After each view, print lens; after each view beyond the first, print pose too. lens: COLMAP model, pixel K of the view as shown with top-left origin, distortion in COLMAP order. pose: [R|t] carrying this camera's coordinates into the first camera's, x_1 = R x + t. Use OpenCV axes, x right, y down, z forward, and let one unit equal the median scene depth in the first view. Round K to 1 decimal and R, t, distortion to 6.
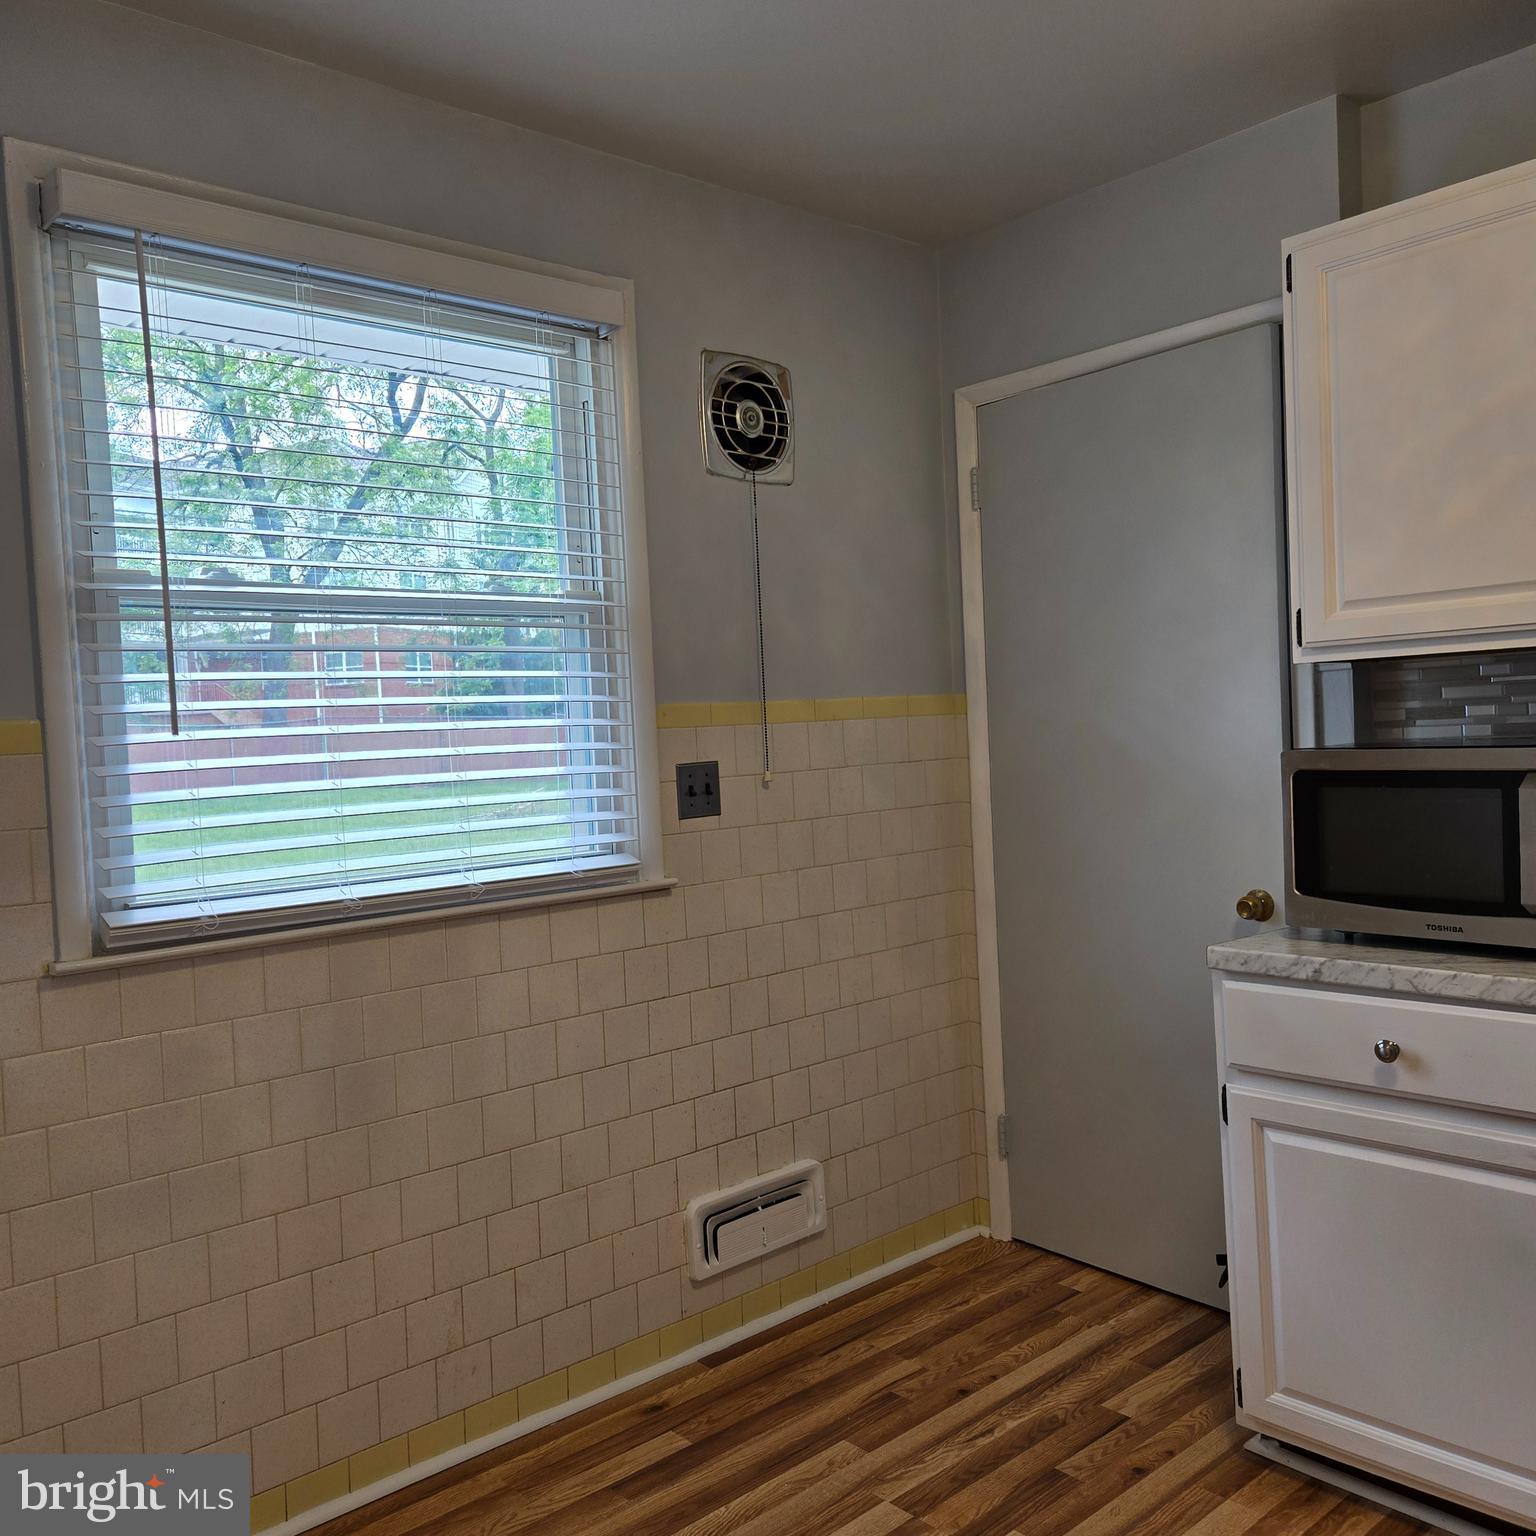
lens RADIAL K [[1403.9, 0, 767.5], [0, 1403.9, 769.7], [0, 0, 1]] dist [0.080662, -0.075393]
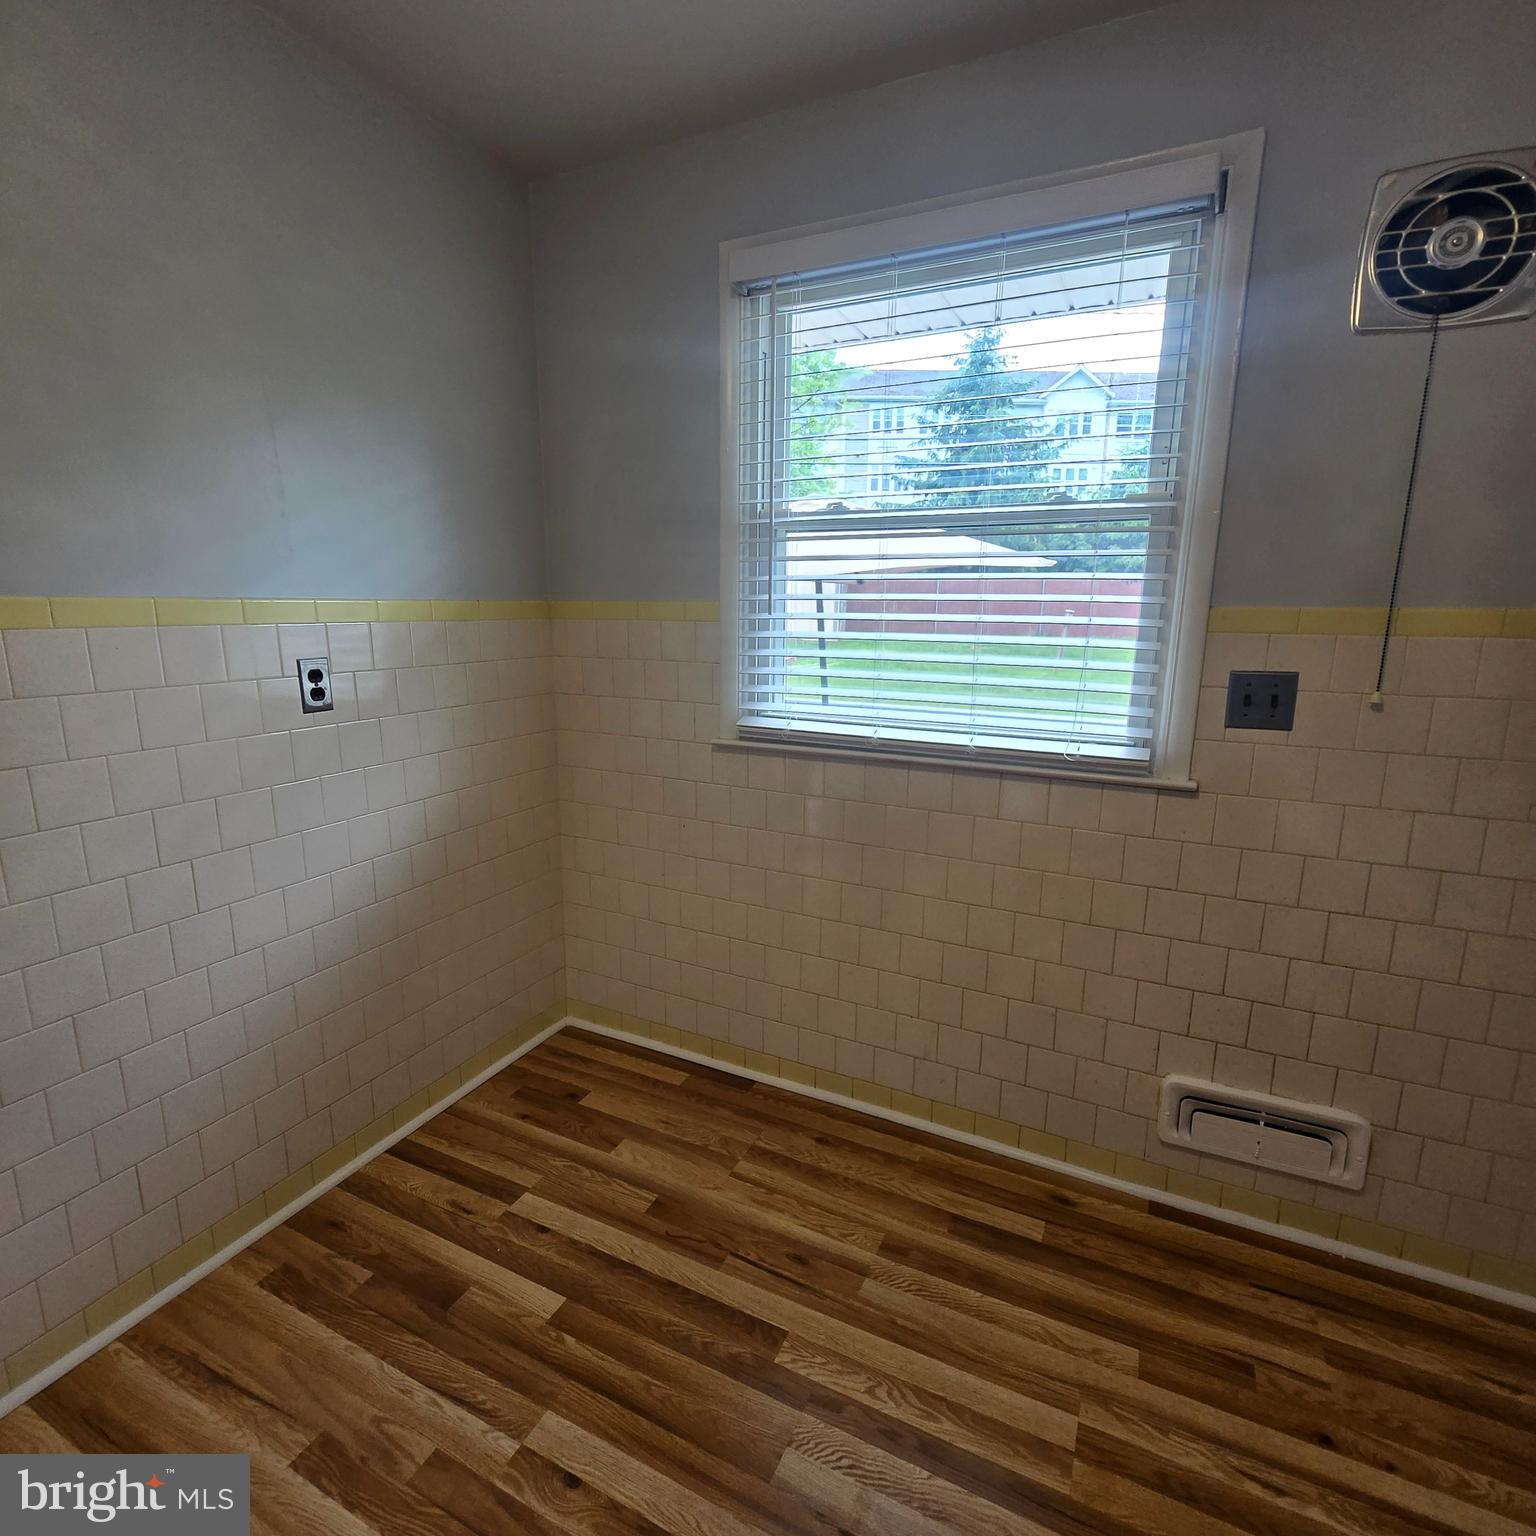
lens RADIAL K [[821.2, 0, 770.3], [0, 821.2, 771.7], [0, 0, 1]] dist [0.004500, -0.000318]
pose [[0.362921, 0.235786, -0.901495, 0.358502], [-0.053890, 0.971148, 0.232309, -0.052508], [0.930260, -0.035728, 0.365157, 0.501482]]
